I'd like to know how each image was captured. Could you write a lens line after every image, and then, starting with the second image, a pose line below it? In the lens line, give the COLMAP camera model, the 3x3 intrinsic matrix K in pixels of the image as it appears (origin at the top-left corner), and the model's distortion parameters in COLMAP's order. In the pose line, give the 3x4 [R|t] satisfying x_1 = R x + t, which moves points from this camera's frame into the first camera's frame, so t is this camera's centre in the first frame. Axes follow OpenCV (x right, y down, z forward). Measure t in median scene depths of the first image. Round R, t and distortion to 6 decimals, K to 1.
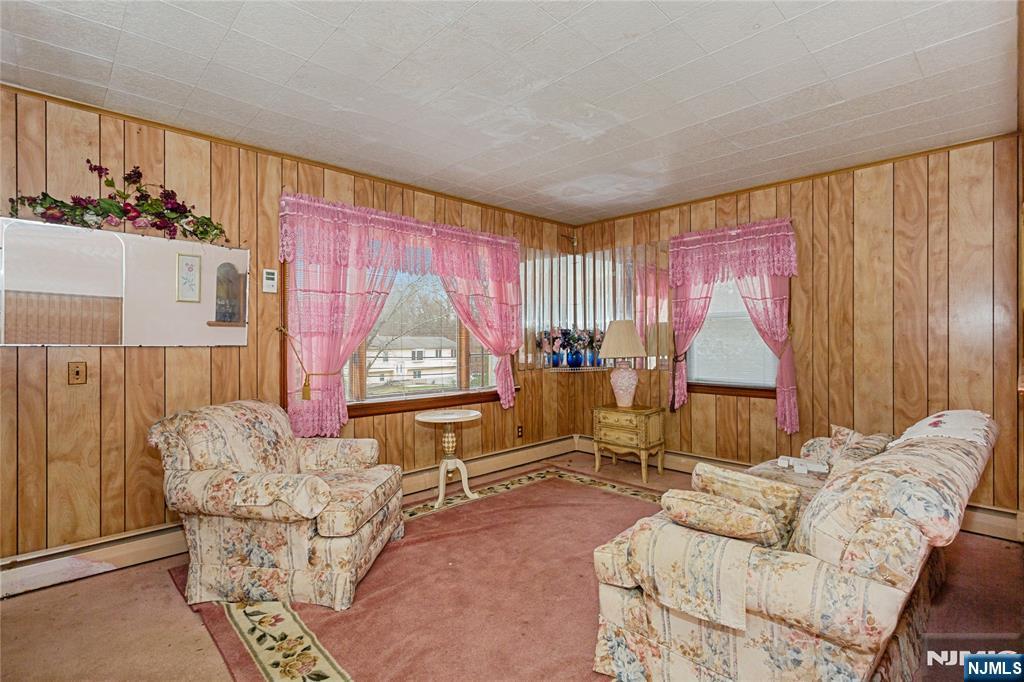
lens RADIAL K [[492.2, 0, 508.5], [0, 492.2, 337.8], [0, 0, 1]] dist [0.000538, 0.000407]
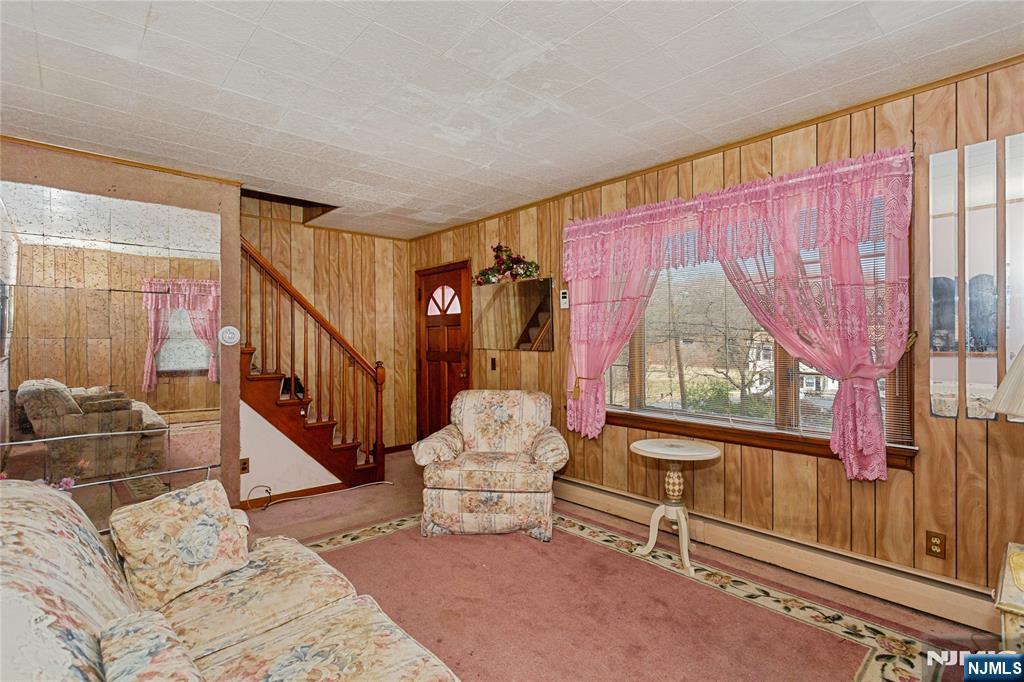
lens RADIAL K [[492.2, 0, 508.5], [0, 492.2, 337.8], [0, 0, 1]] dist [0.000538, 0.000407]
pose [[-0.037411, -0.005842, -0.999283, 0.664879], [0.006426, 0.999961, -0.006087, -0.009753], [0.999279, -0.006649, -0.037372, 0.789908]]
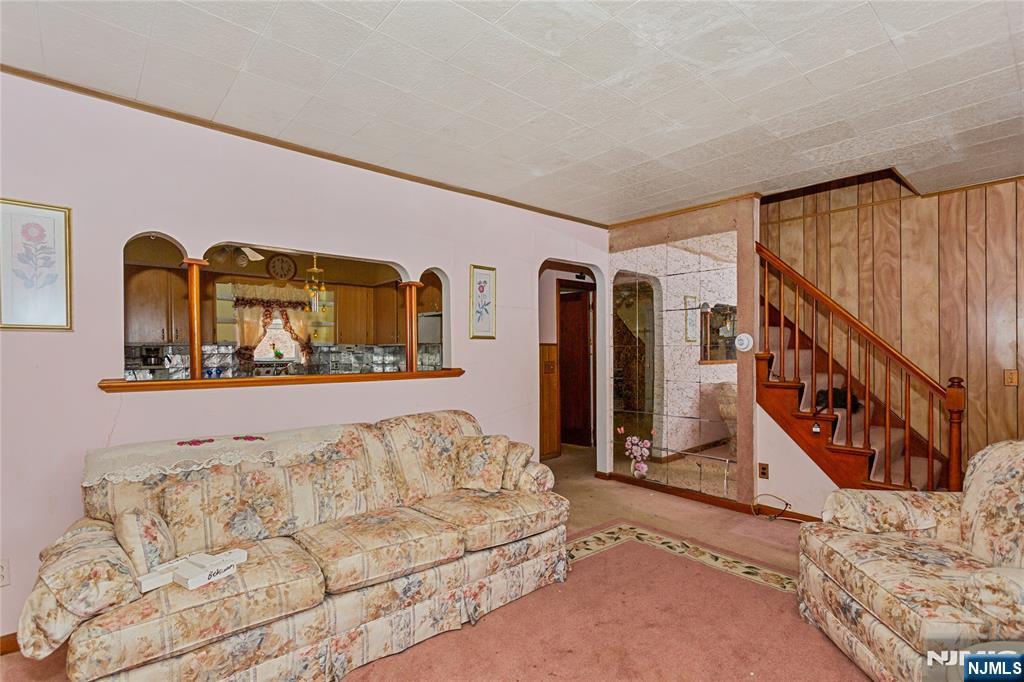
lens RADIAL K [[480.7, 0, 516.8], [0, 480.7, 349.3], [0, 0, 1]] dist [0.000940, 0.000331]
pose [[-0.999470, 0.002659, 0.032443, 0.142363], [0.002403, 0.999966, -0.007929, -0.001512], [-0.032463, -0.007847, -0.999442, 1.232043]]
